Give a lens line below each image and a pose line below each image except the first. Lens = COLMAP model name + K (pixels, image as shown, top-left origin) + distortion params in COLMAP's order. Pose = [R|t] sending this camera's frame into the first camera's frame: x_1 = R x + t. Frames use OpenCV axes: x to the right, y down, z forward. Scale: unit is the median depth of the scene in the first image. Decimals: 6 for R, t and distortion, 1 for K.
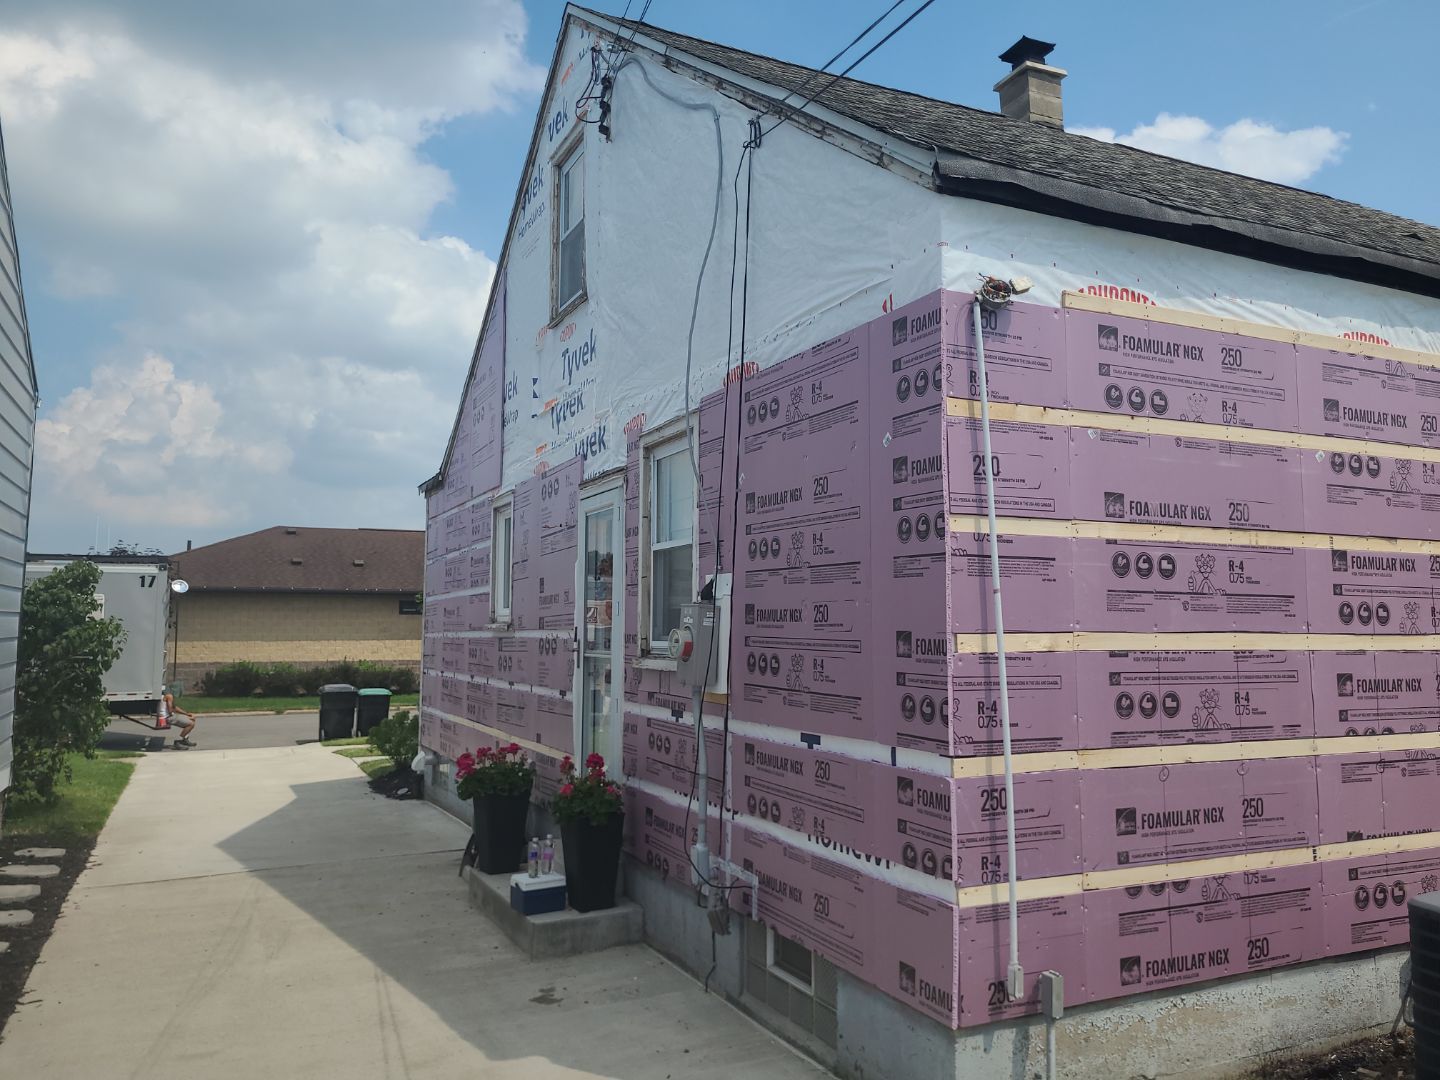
lens RADIAL K [[1090.6, 0, 735.9], [0, 1090.6, 520.6], [0, 0, 1]] dist [0.041565, -0.034647]
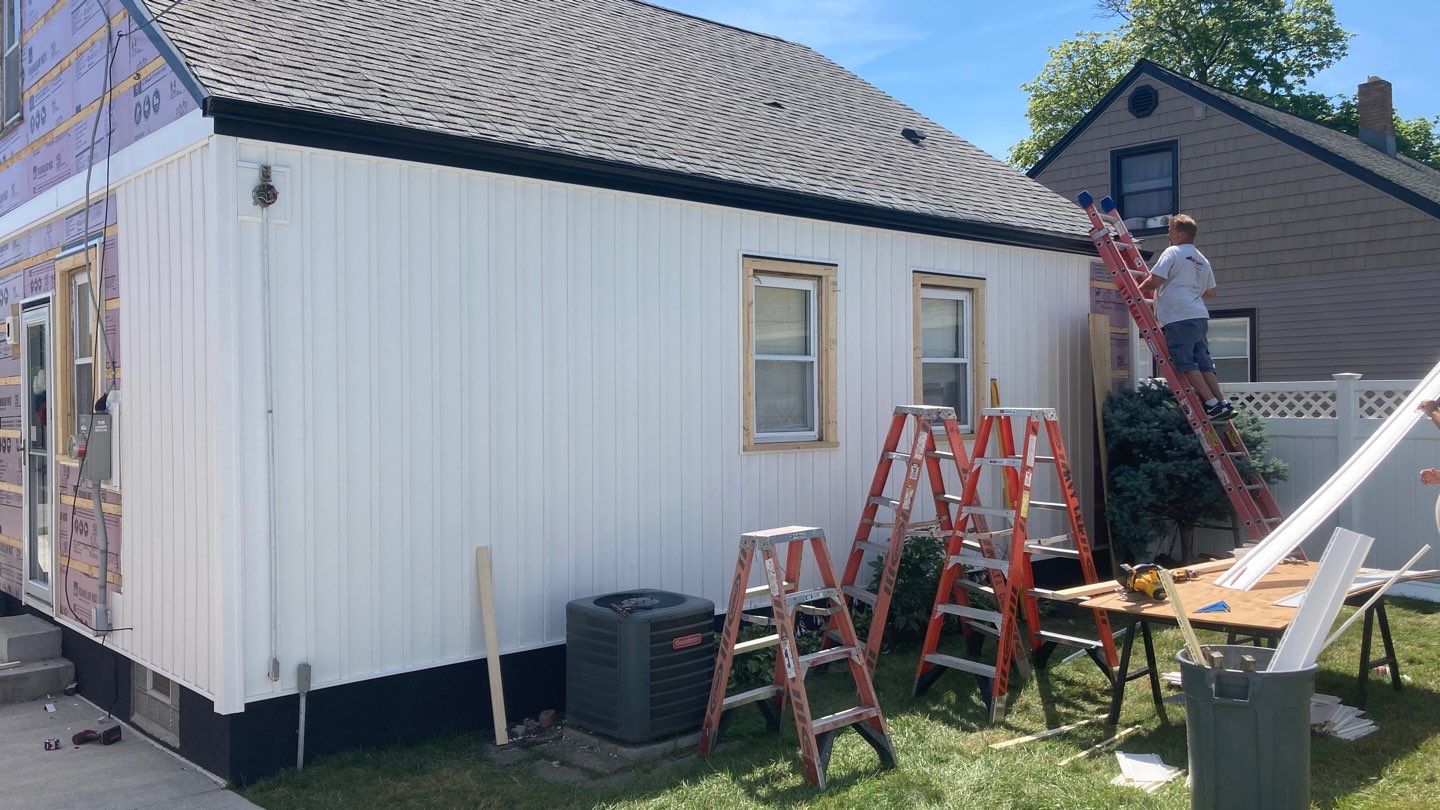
lens RADIAL K [[1177.9, 0, 722.5], [0, 1177.9, 400.2], [0, 0, 1]] dist [0.044130, -0.065885]
pose [[0.959874, -0.013076, 0.280125, 0.321448], [-0.014496, 0.995263, 0.096130, -0.091854], [-0.280056, -0.096333, 0.955138, -0.555747]]
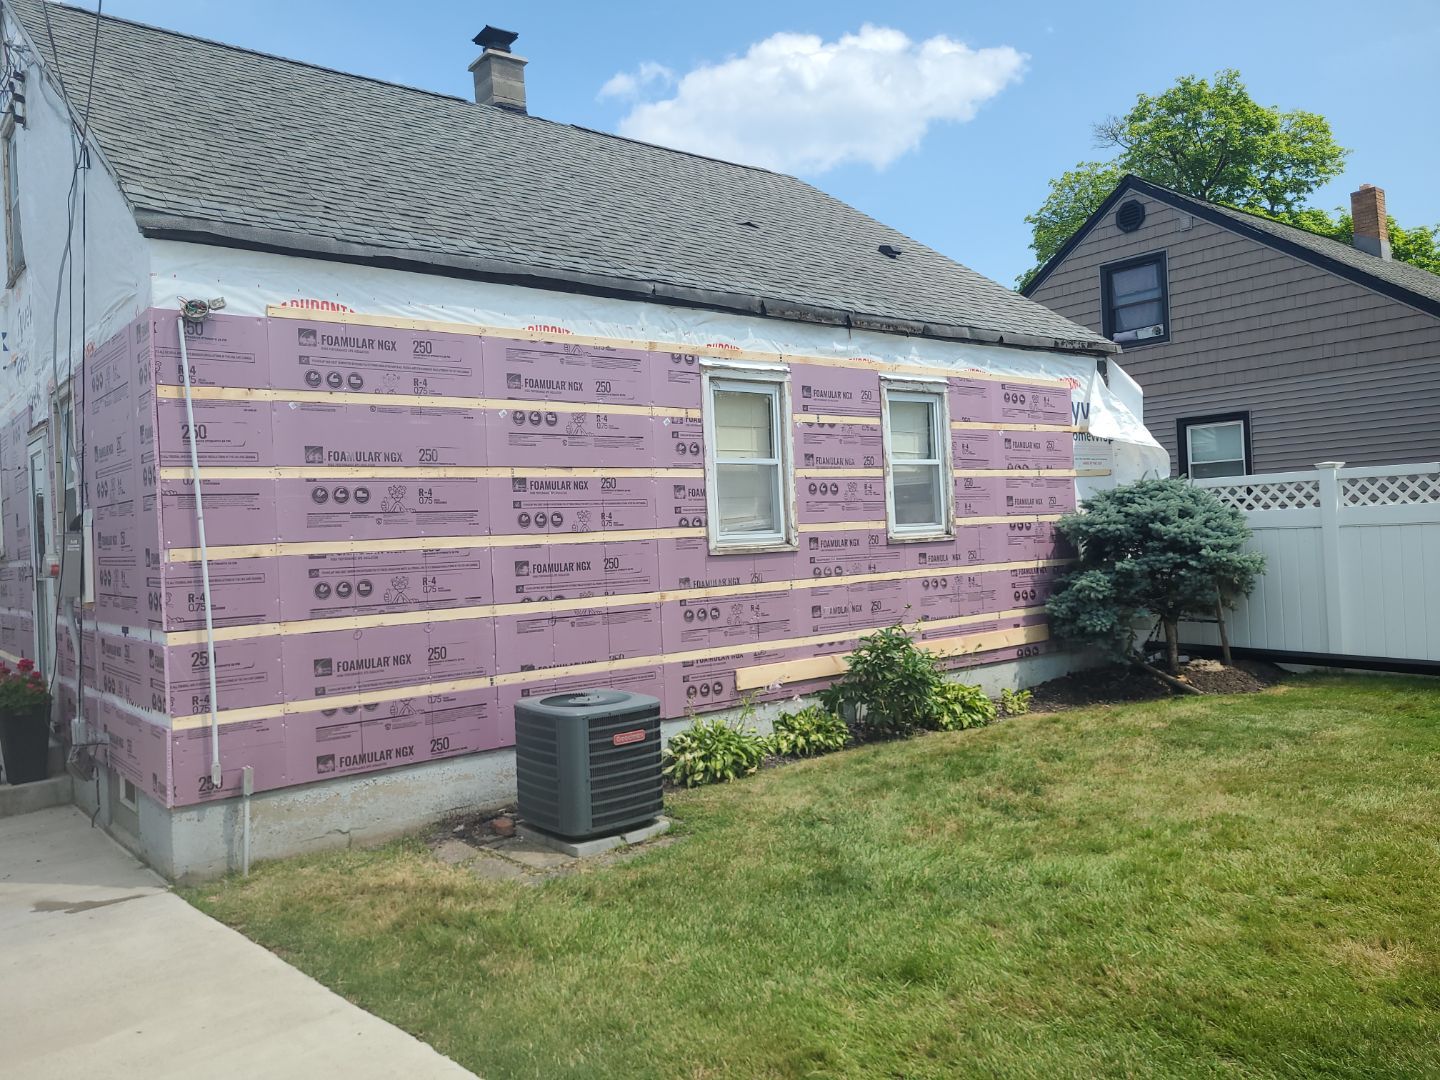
lens RADIAL K [[1090.6, 0, 707.2], [0, 1090.6, 521.0], [0, 0, 1]] dist [0.041565, -0.034647]
pose [[0.973605, -0.042638, 0.224220, 0.482002], [0.024316, 0.996181, 0.083852, -0.032754], [-0.226939, -0.076187, 0.970924, -0.492358]]
